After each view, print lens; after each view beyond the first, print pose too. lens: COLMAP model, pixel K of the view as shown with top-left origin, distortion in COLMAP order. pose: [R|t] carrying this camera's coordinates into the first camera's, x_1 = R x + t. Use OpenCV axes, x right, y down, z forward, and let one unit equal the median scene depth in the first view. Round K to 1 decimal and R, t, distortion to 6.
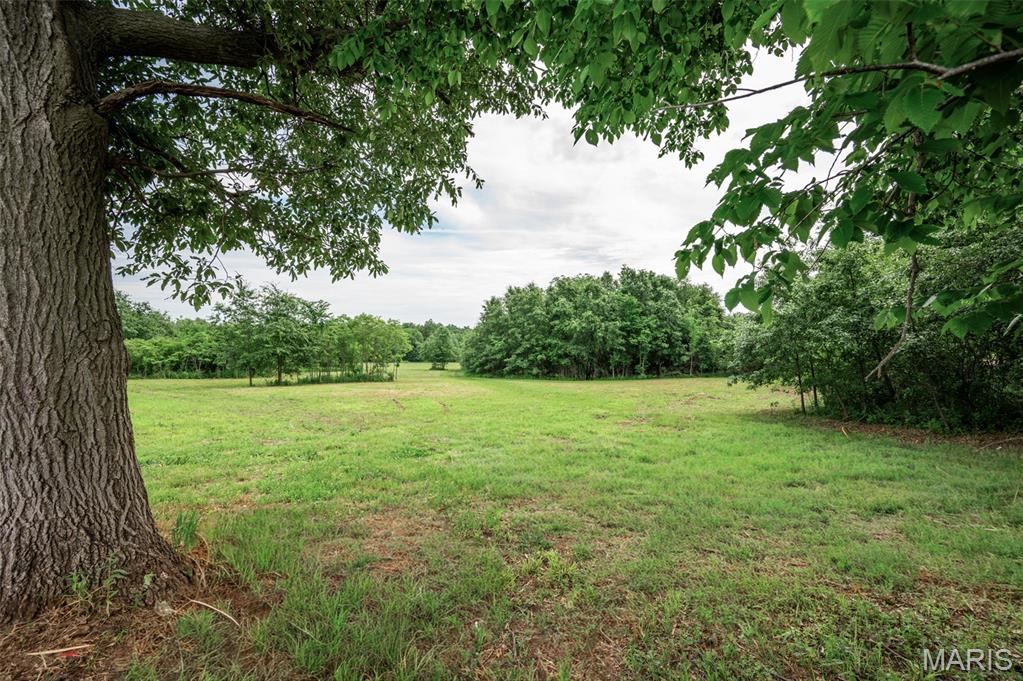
lens RADIAL K [[417.5, 0, 511.5], [0, 417.5, 340.5], [0, 0, 1]] dist [0.000985, 0.000065]
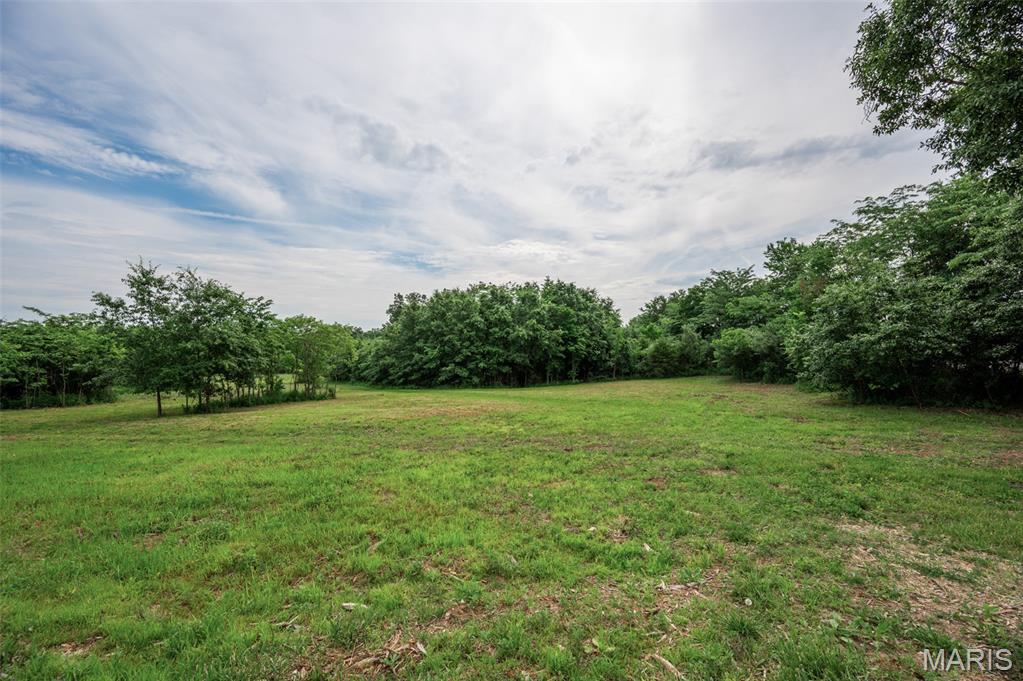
lens RADIAL K [[417.5, 0, 511.5], [0, 417.5, 340.5], [0, 0, 1]] dist [0.000985, 0.000065]
pose [[0.907847, 0.005094, 0.419270, -0.271911], [0.001743, 0.999872, -0.015923, -0.002418], [-0.419297, 0.015186, 0.907722, 0.087663]]
